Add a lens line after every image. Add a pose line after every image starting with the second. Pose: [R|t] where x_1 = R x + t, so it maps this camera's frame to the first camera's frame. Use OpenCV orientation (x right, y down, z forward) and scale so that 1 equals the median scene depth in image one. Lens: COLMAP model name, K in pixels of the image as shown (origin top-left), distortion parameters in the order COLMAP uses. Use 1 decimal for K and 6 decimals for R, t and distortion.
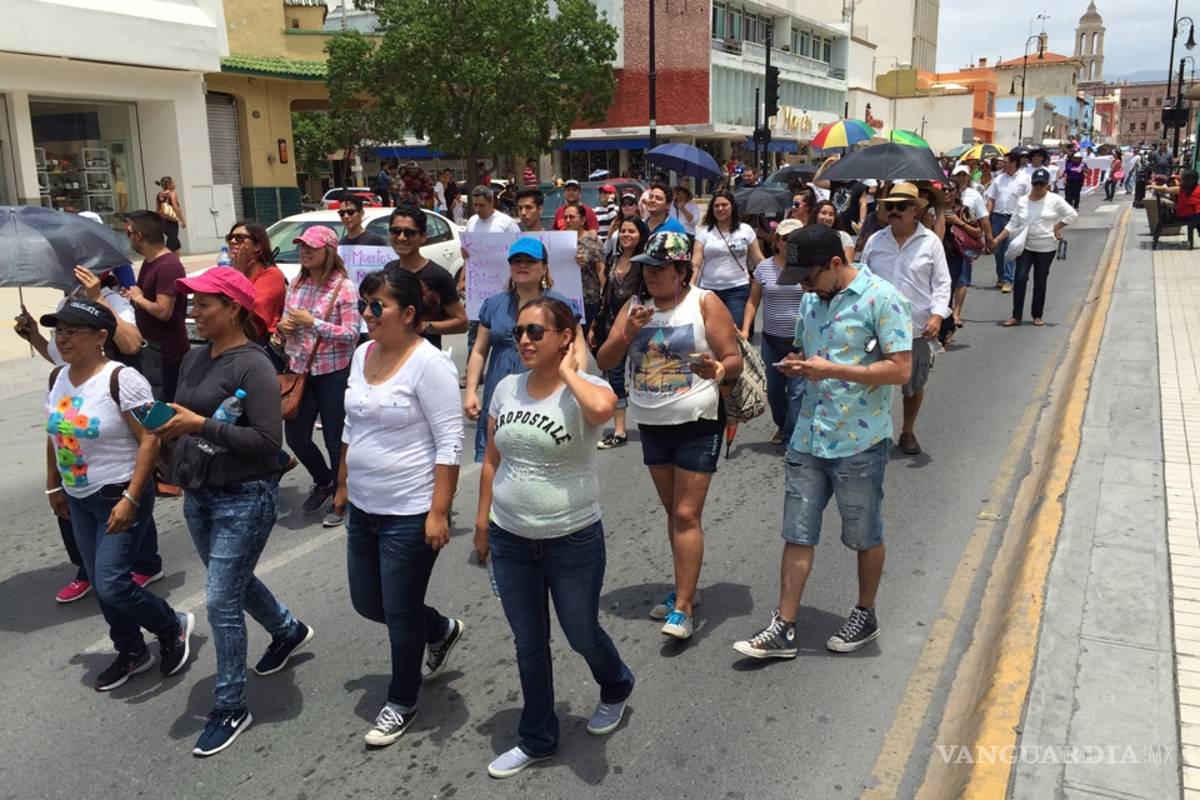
lens RADIAL K [[1050.1, 0, 602.5], [0, 1050.1, 400.3], [0, 0, 1]] dist [0.037852, -0.018769]
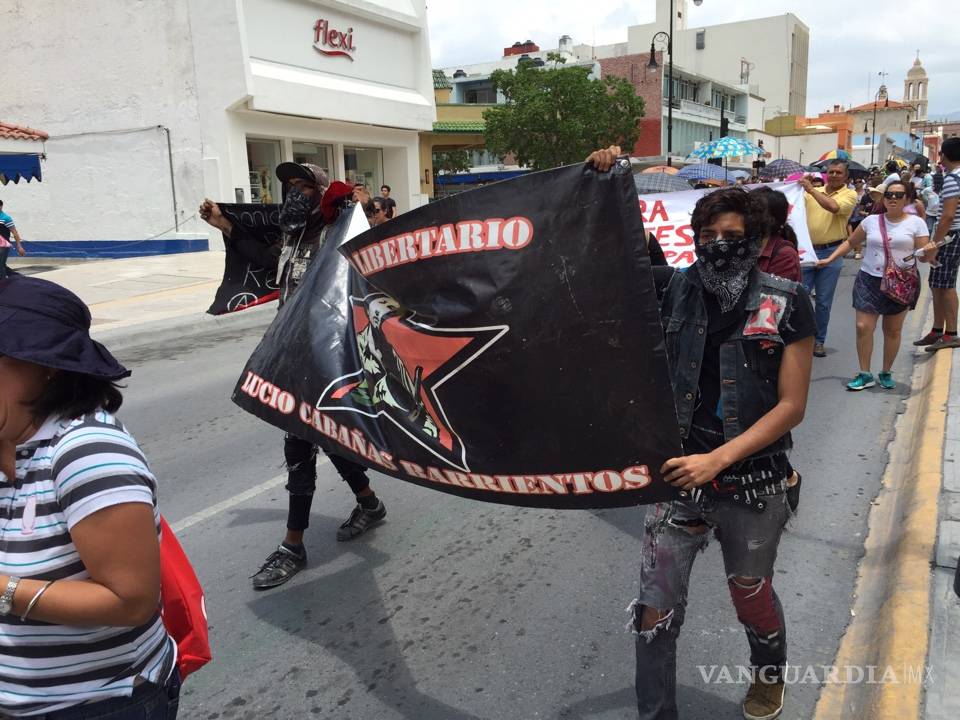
lens RADIAL K [[832.4, 0, 477.8], [0, 832.4, 359.6], [0, 0, 1]] dist [0.036649, -0.035736]
pose [[0.998644, -0.002810, -0.051987, -0.063146], [0.001675, 0.999759, -0.021873, 0.031364], [0.052036, 0.021757, 0.998408, -0.115238]]
